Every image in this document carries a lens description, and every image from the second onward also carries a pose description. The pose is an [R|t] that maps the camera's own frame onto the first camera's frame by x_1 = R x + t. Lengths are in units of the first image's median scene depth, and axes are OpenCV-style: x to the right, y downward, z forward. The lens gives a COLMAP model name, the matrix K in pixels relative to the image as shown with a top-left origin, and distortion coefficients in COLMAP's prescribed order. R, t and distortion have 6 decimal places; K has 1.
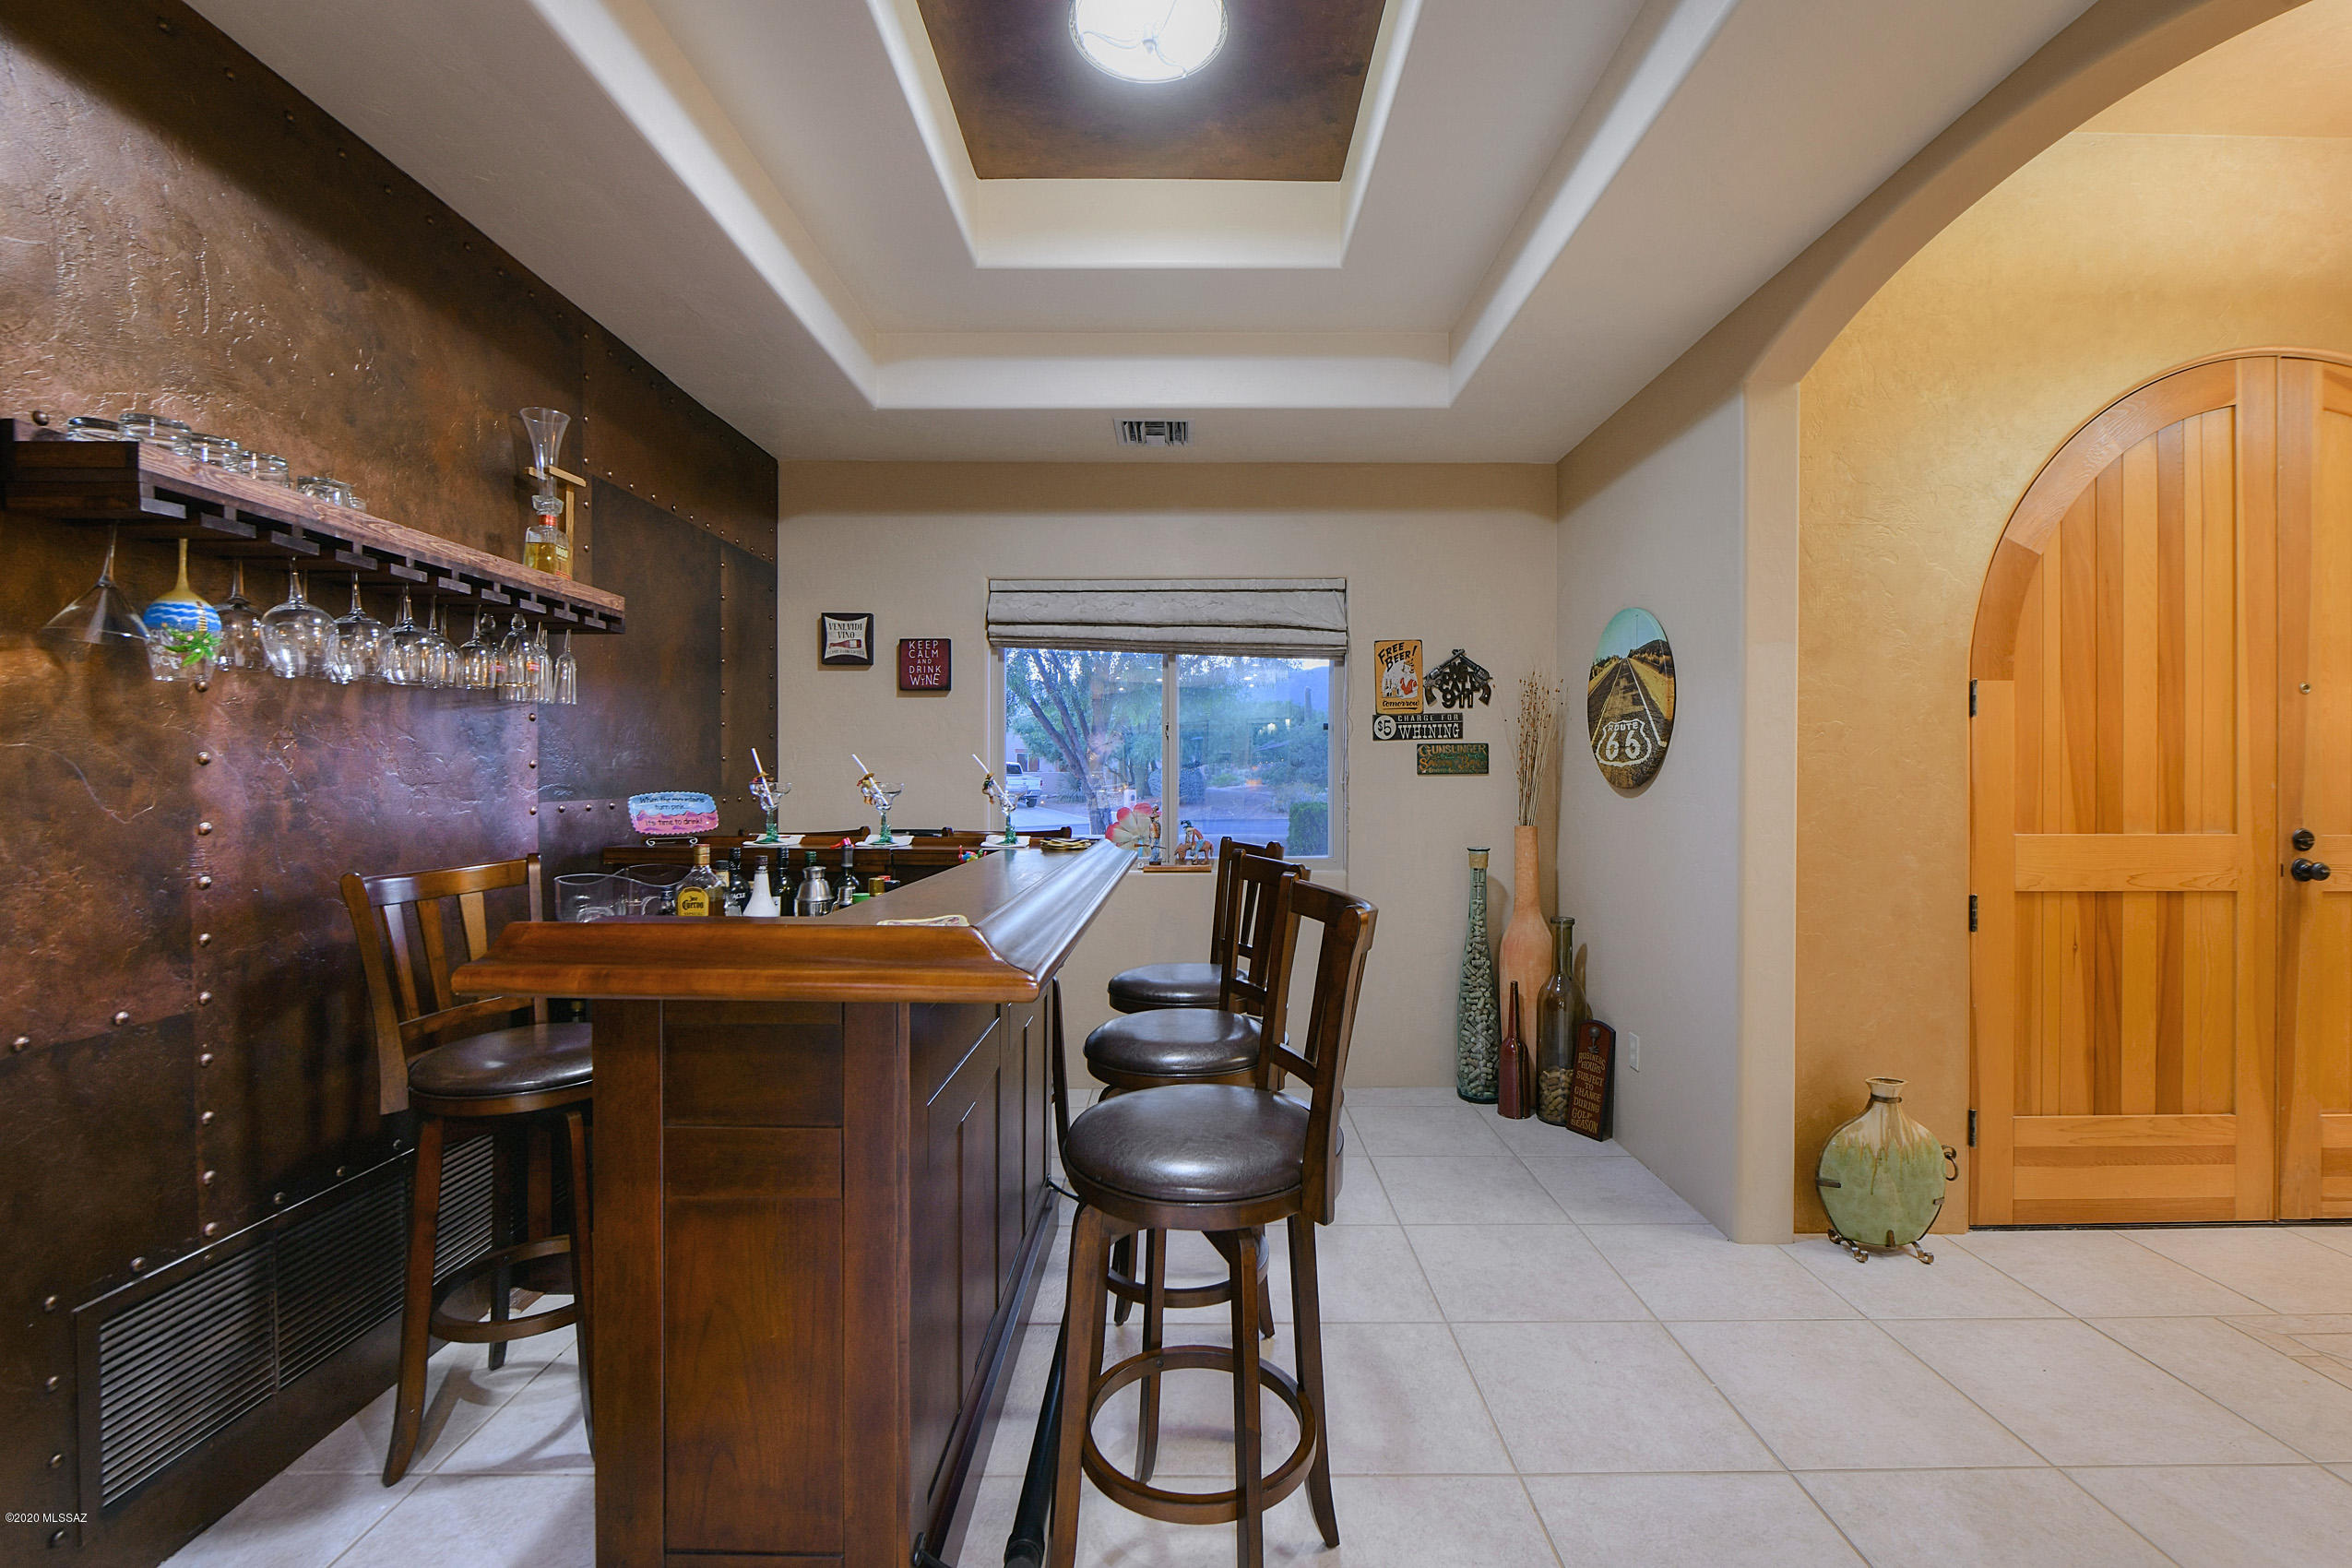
lens RADIAL K [[972.1, 0, 1180.0], [0, 972.1, 790.6], [0, 0, 1]] dist [-0.003497, -0.000384]
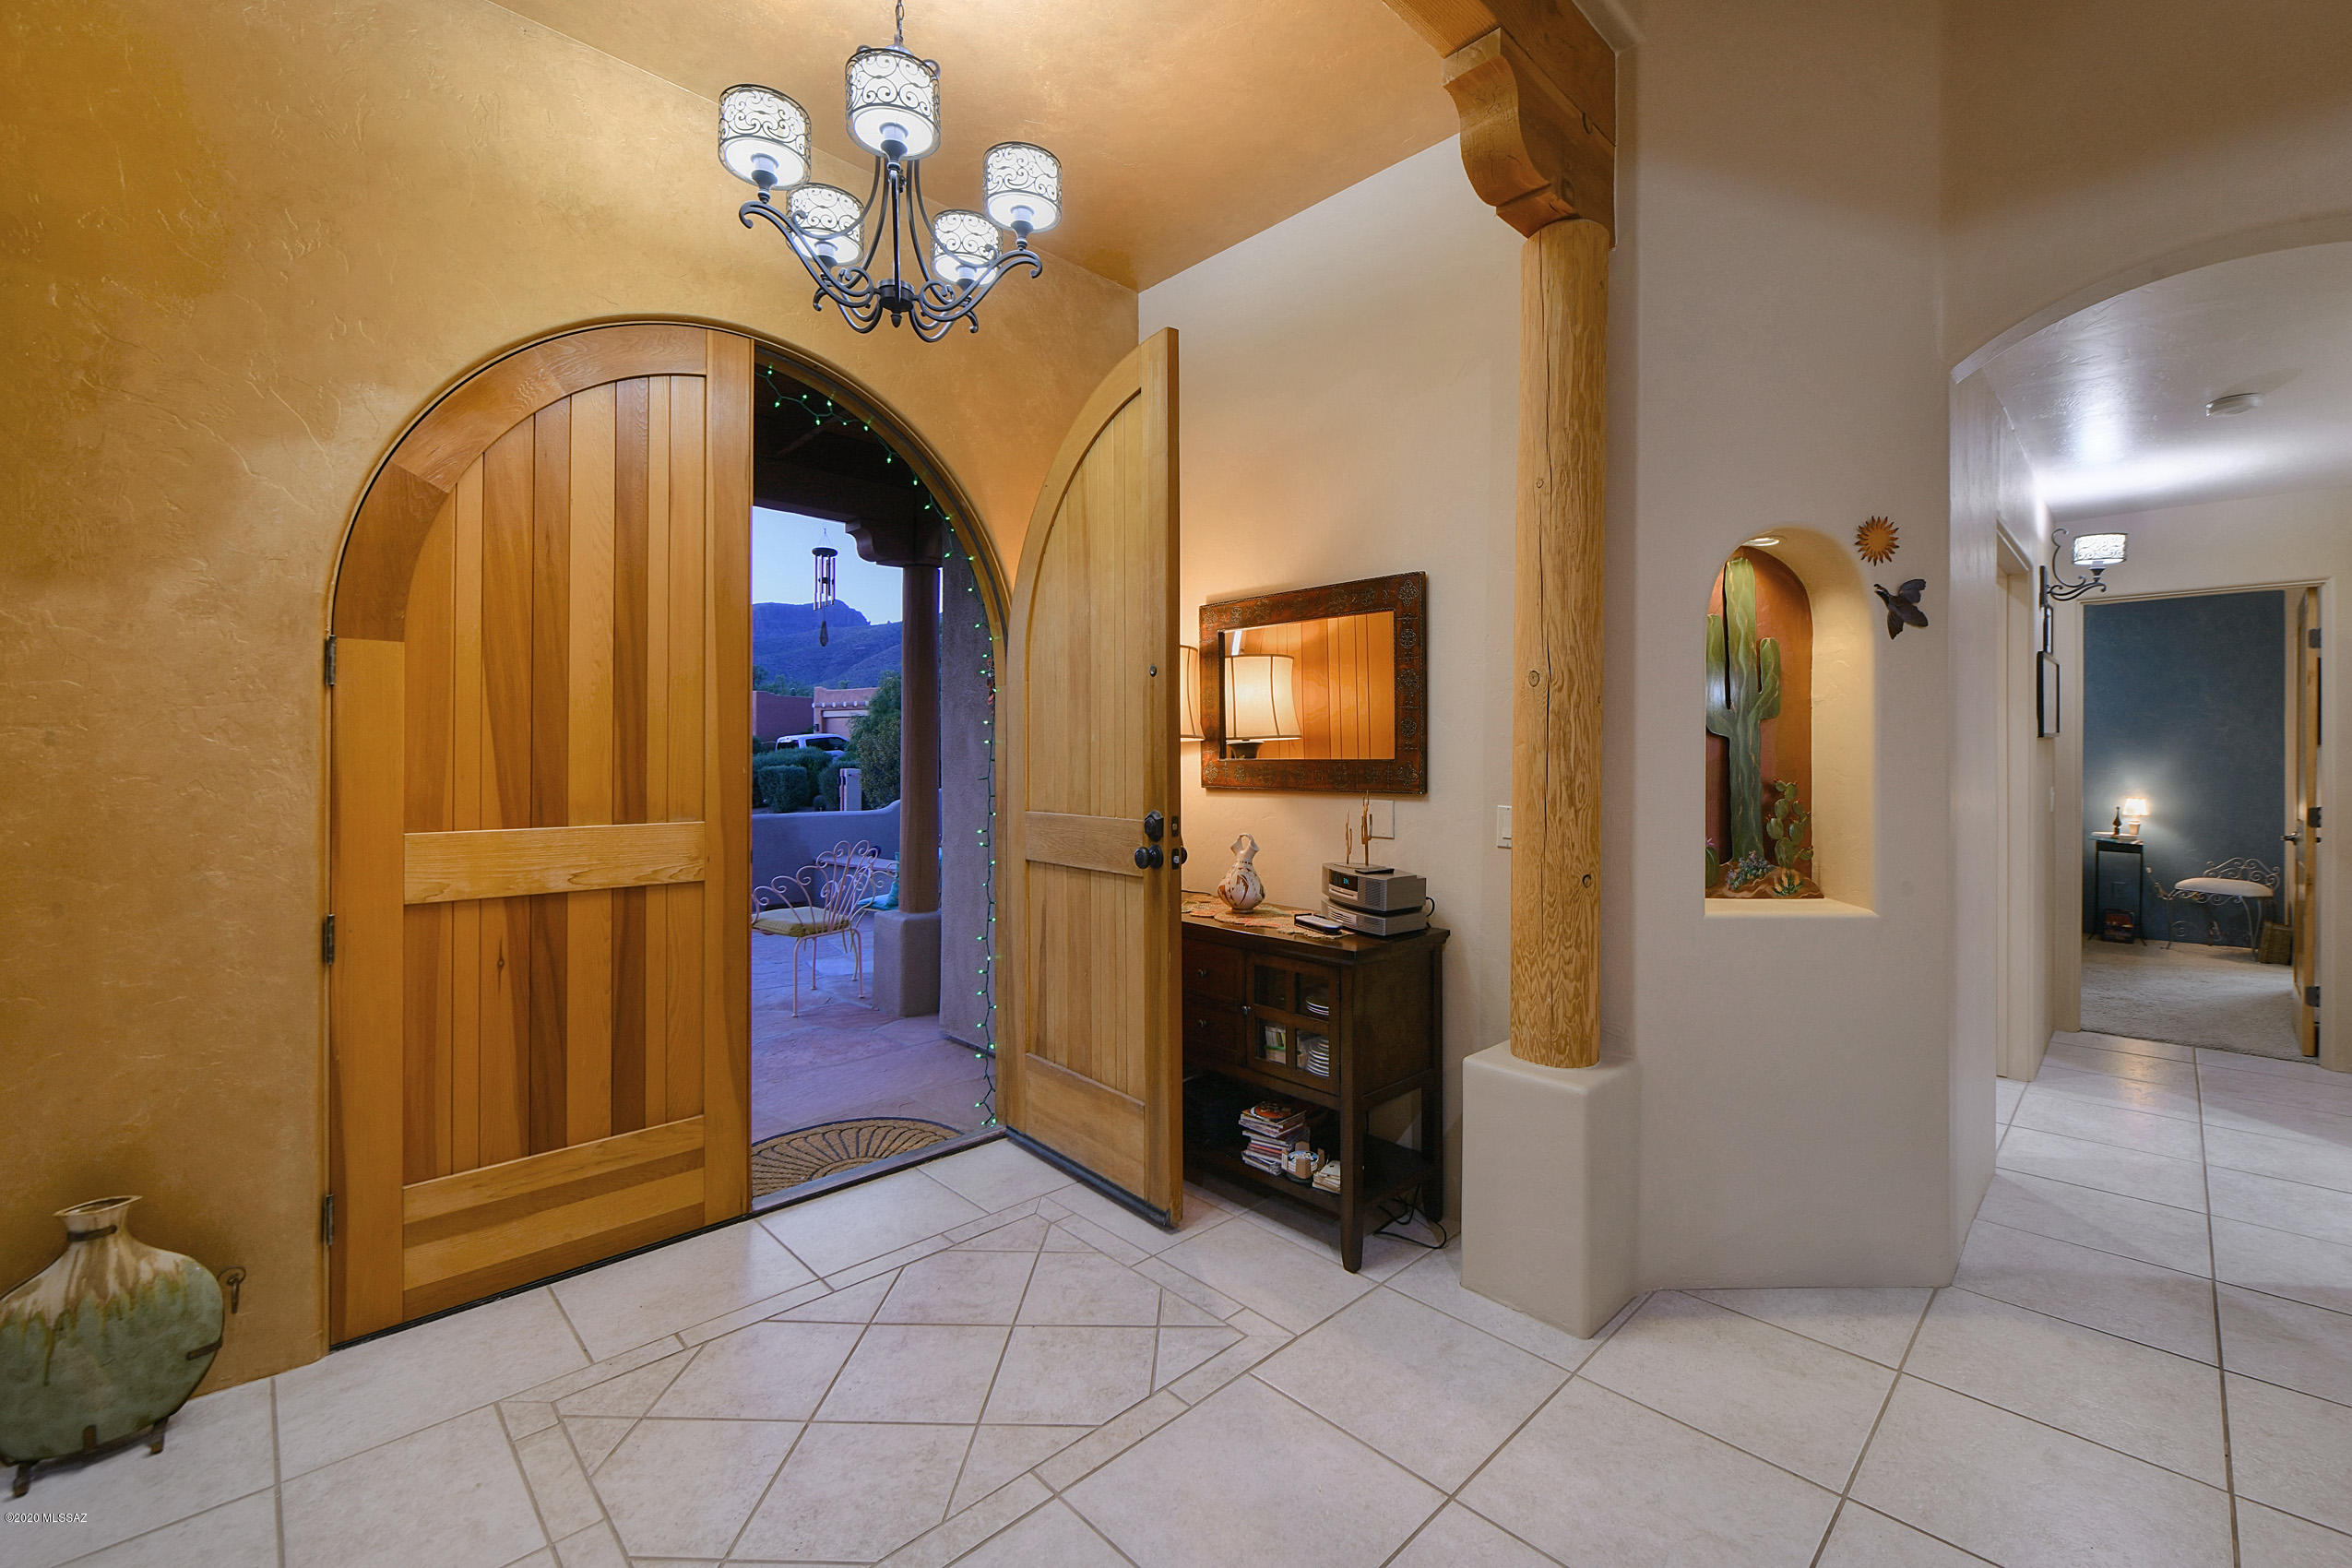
lens RADIAL K [[972.1, 0, 1175.3], [0, 972.1, 763.6], [0, 0, 1]] dist [-0.003497, -0.000384]
pose [[0.728612, -0.001165, 0.684926, 0.775992], [0.004823, 0.999982, -0.003430, -0.007564], [-0.684910, 0.005803, 0.728605, -0.023655]]
